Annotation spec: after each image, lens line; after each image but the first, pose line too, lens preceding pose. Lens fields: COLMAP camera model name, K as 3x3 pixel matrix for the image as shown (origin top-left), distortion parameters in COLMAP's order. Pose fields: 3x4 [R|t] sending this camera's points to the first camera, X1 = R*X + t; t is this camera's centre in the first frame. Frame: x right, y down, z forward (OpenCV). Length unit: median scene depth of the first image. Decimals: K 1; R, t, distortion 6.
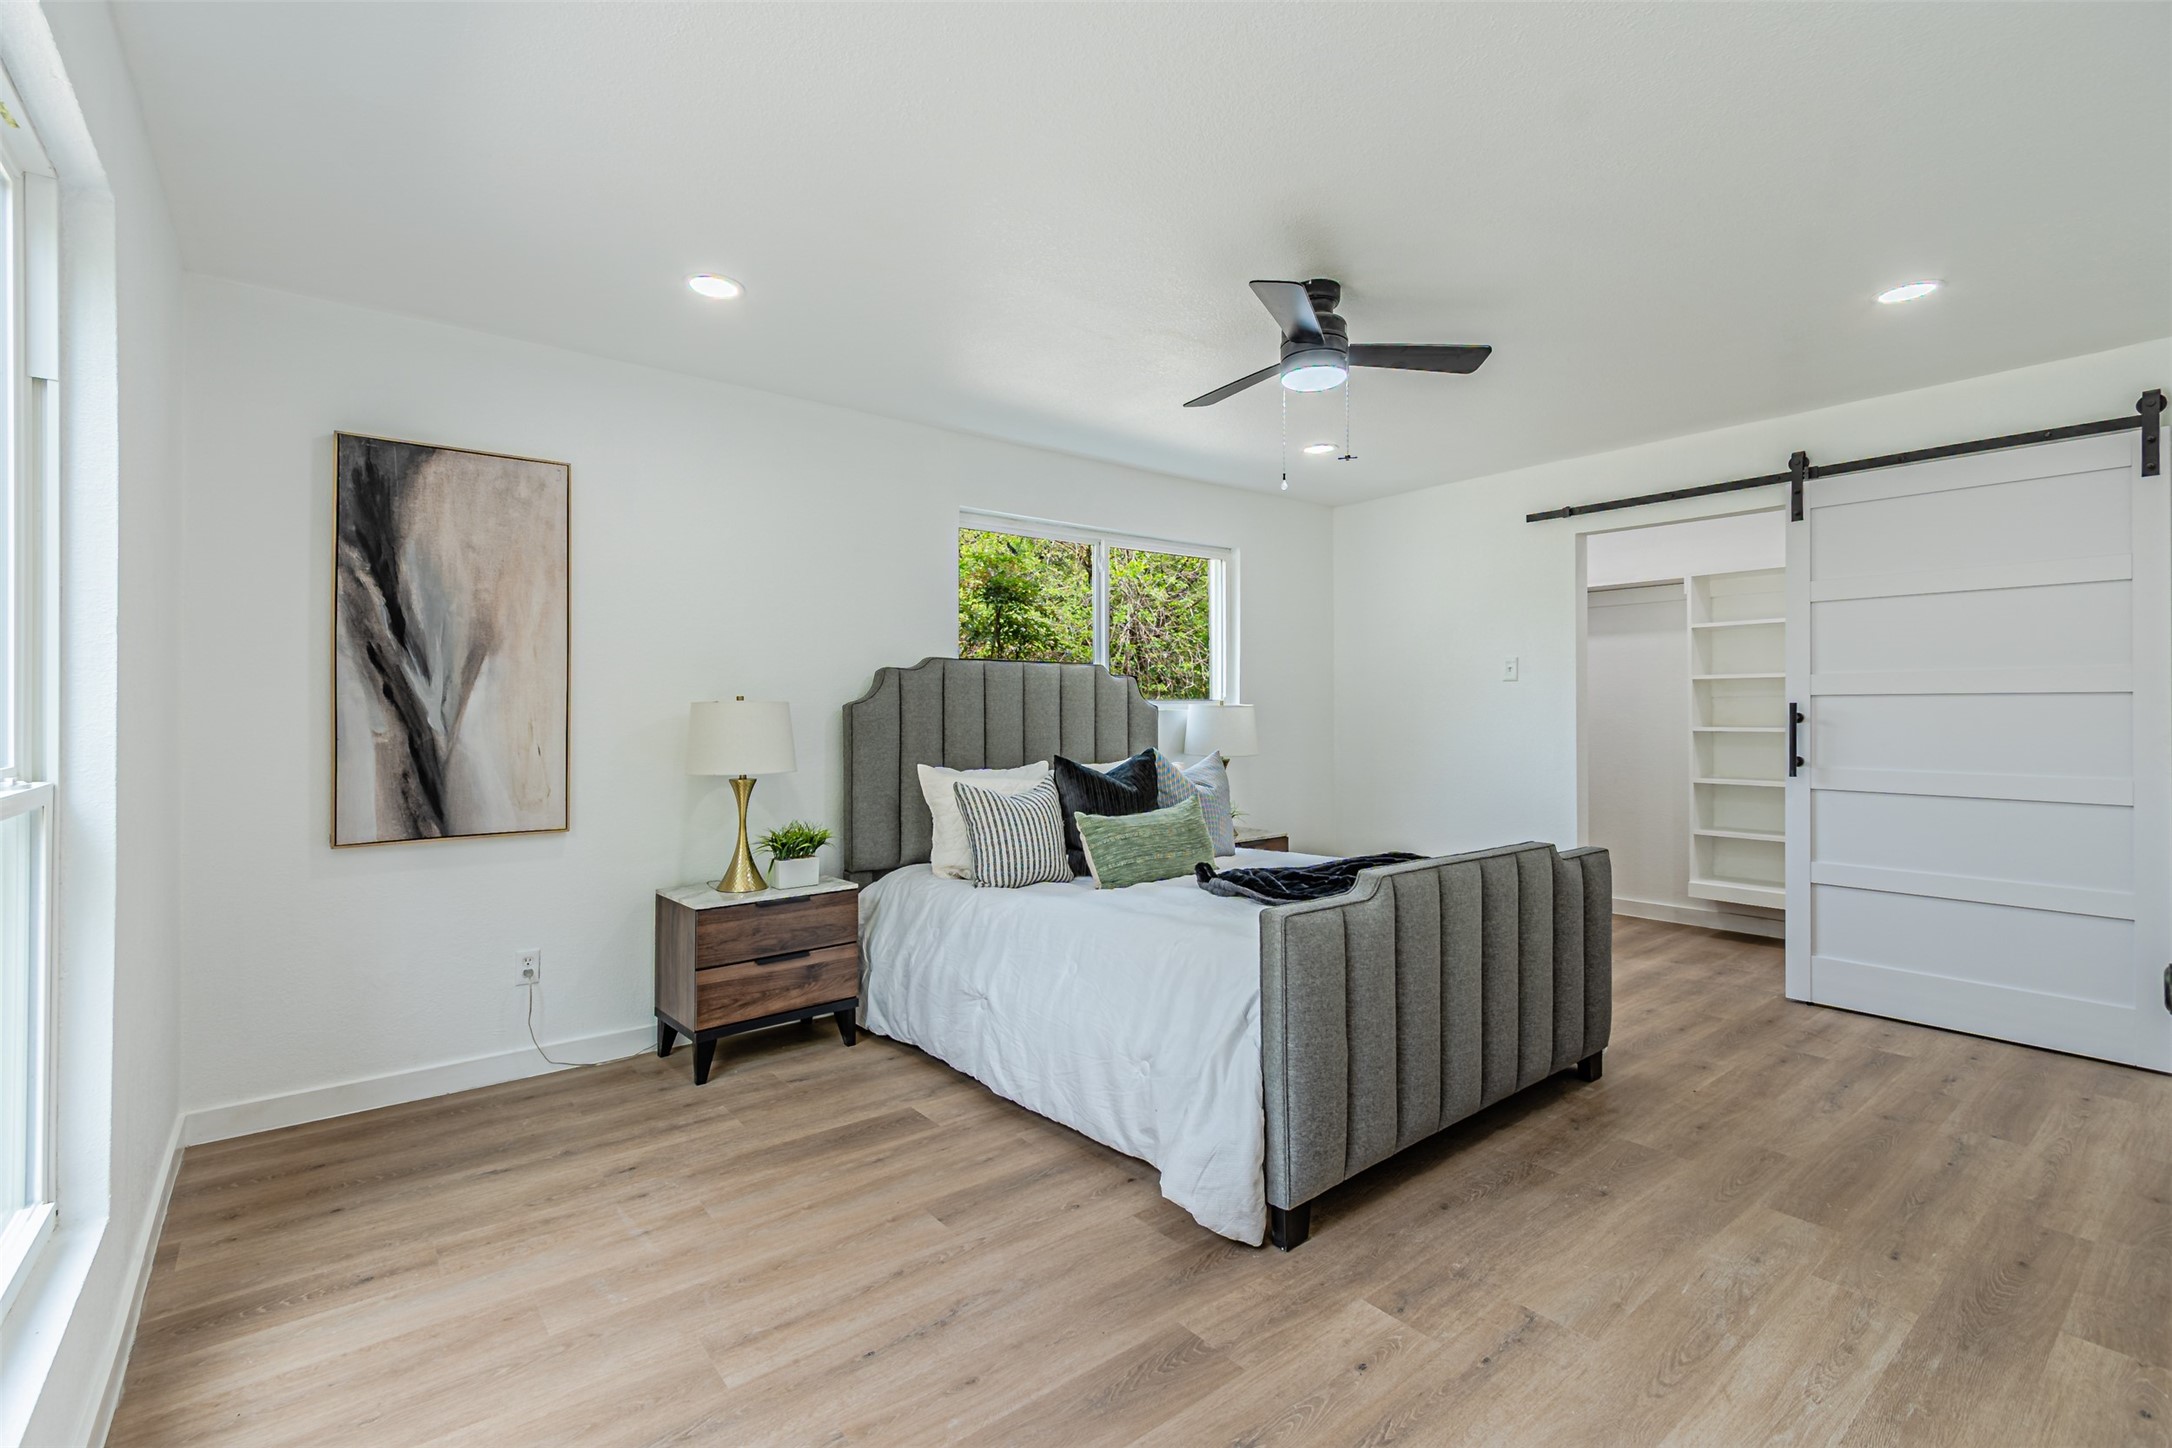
lens RADIAL K [[982.2, 0, 1076.7], [0, 982.2, 709.7], [0, 0, 1]] dist [0.002728, 0.000354]
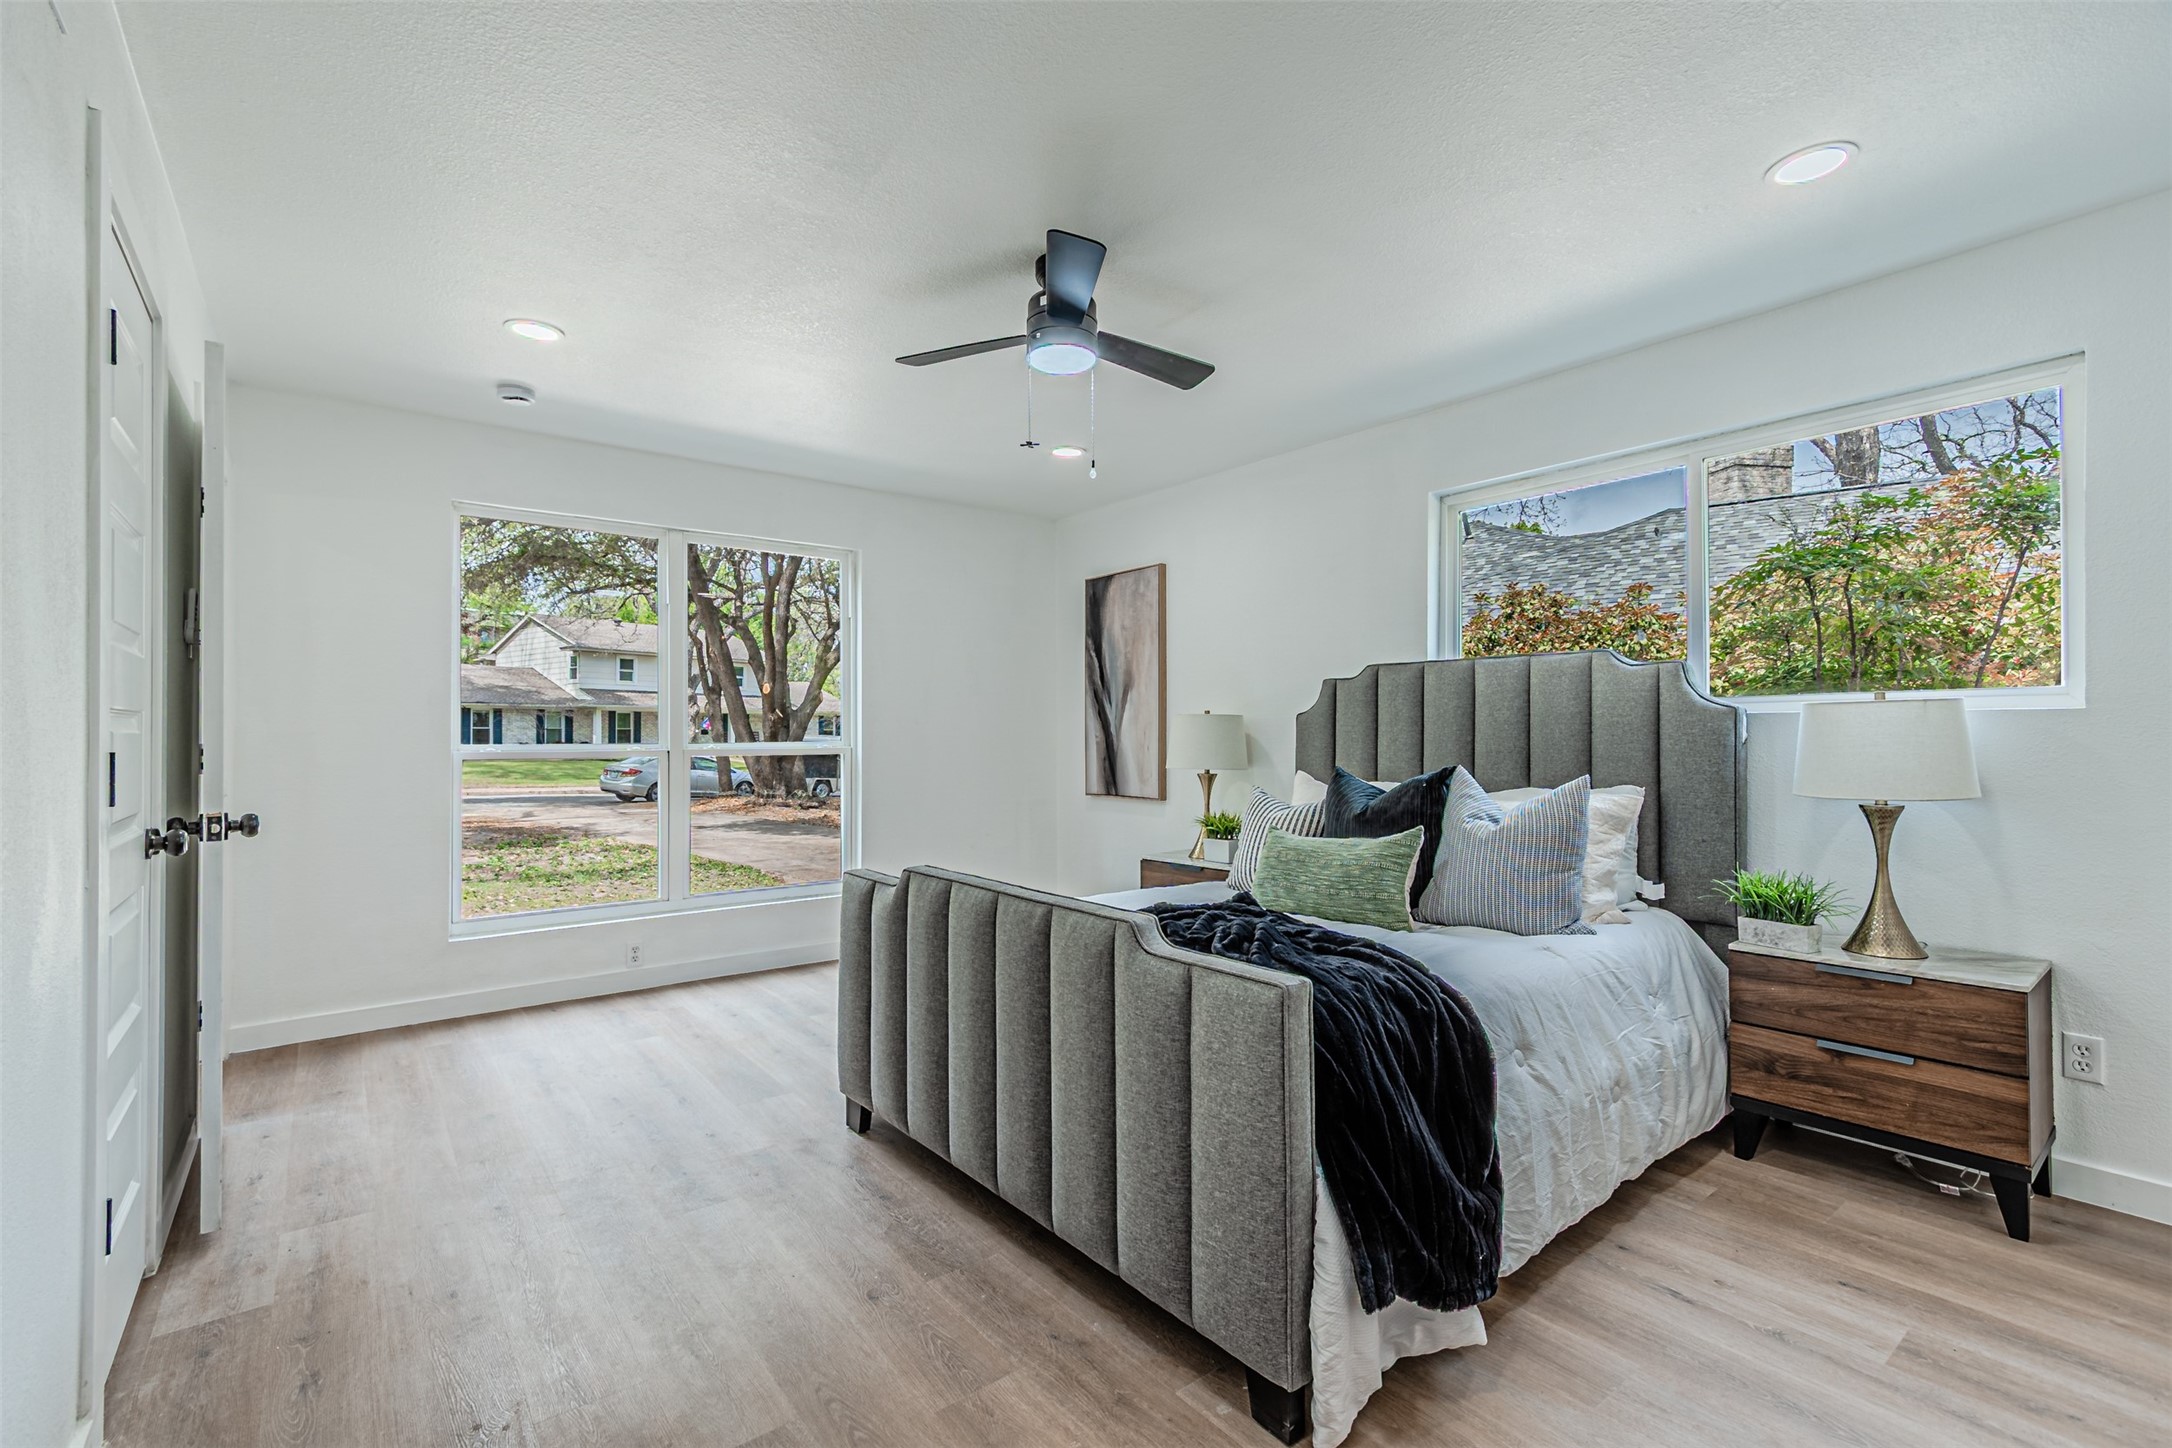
lens RADIAL K [[969.0, 0, 1058.7], [0, 969.0, 721.7], [0, 0, 1]] dist [0.002226, -0.000367]
pose [[-0.033354, -0.012375, -0.999367, 1.117593], [0.002421, 0.999919, -0.012462, 0.019218], [0.999441, -0.002835, -0.033321, 0.983991]]
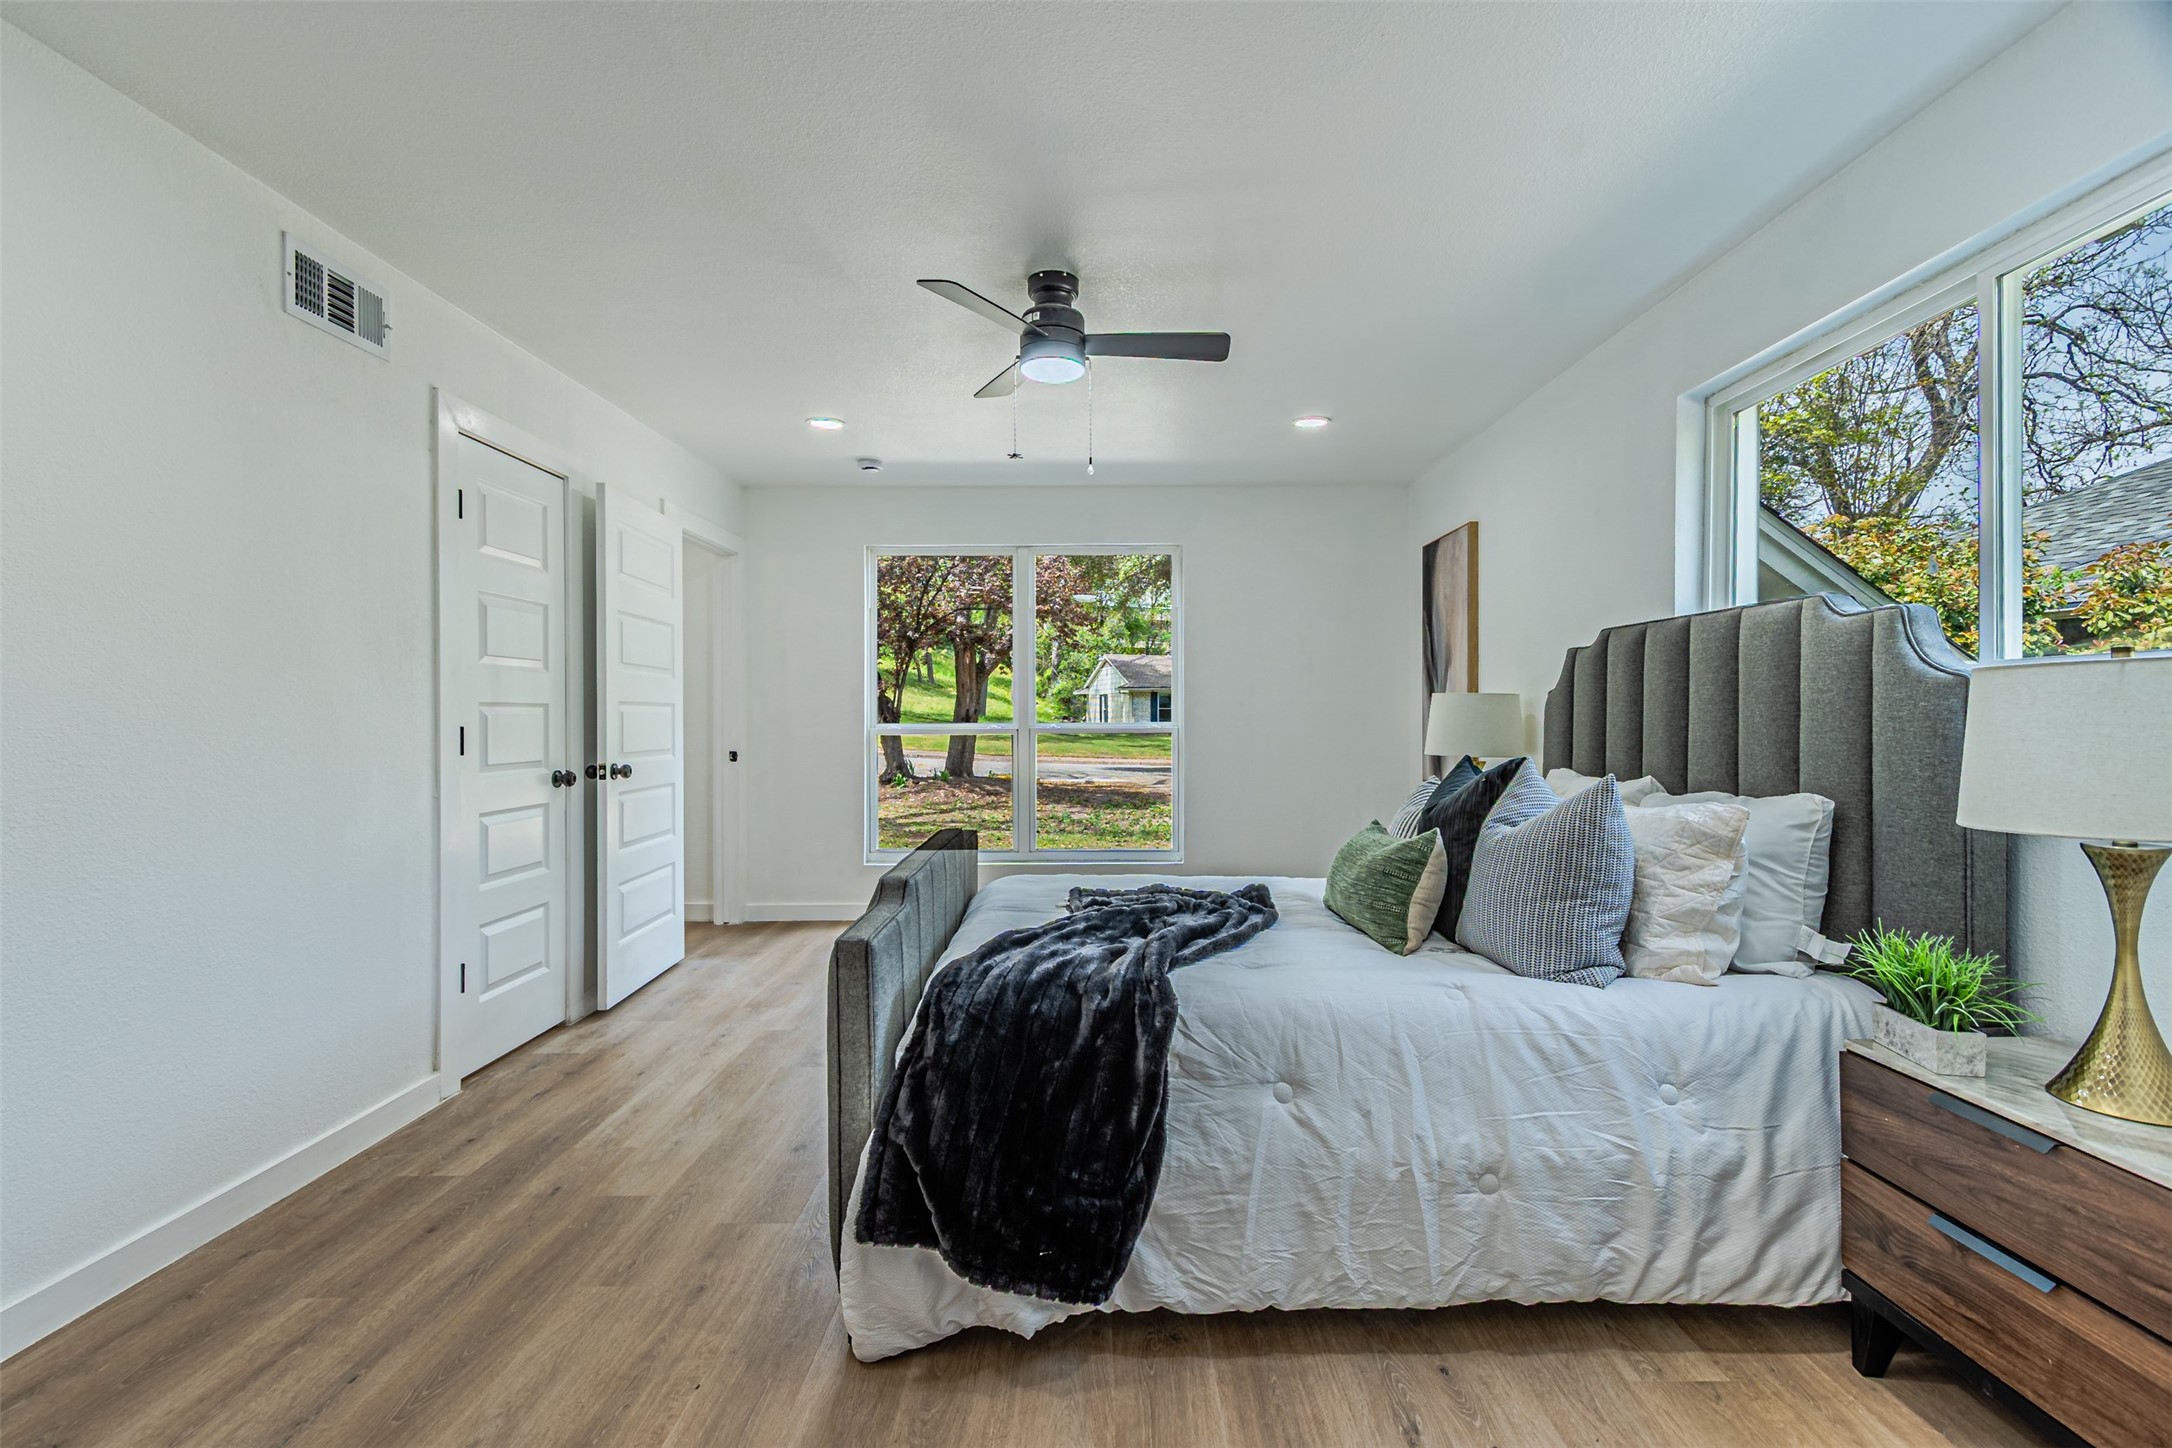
lens RADIAL K [[950.7, 0, 1064.0], [0, 950.7, 713.6], [0, 0, 1]] dist [0.002269, -0.000264]
pose [[-0.646500, 0.001230, -0.762913, 0.945179], [0.003085, 0.999995, -0.001002, 0.017280], [0.762908, -0.003001, -0.646500, 1.575334]]
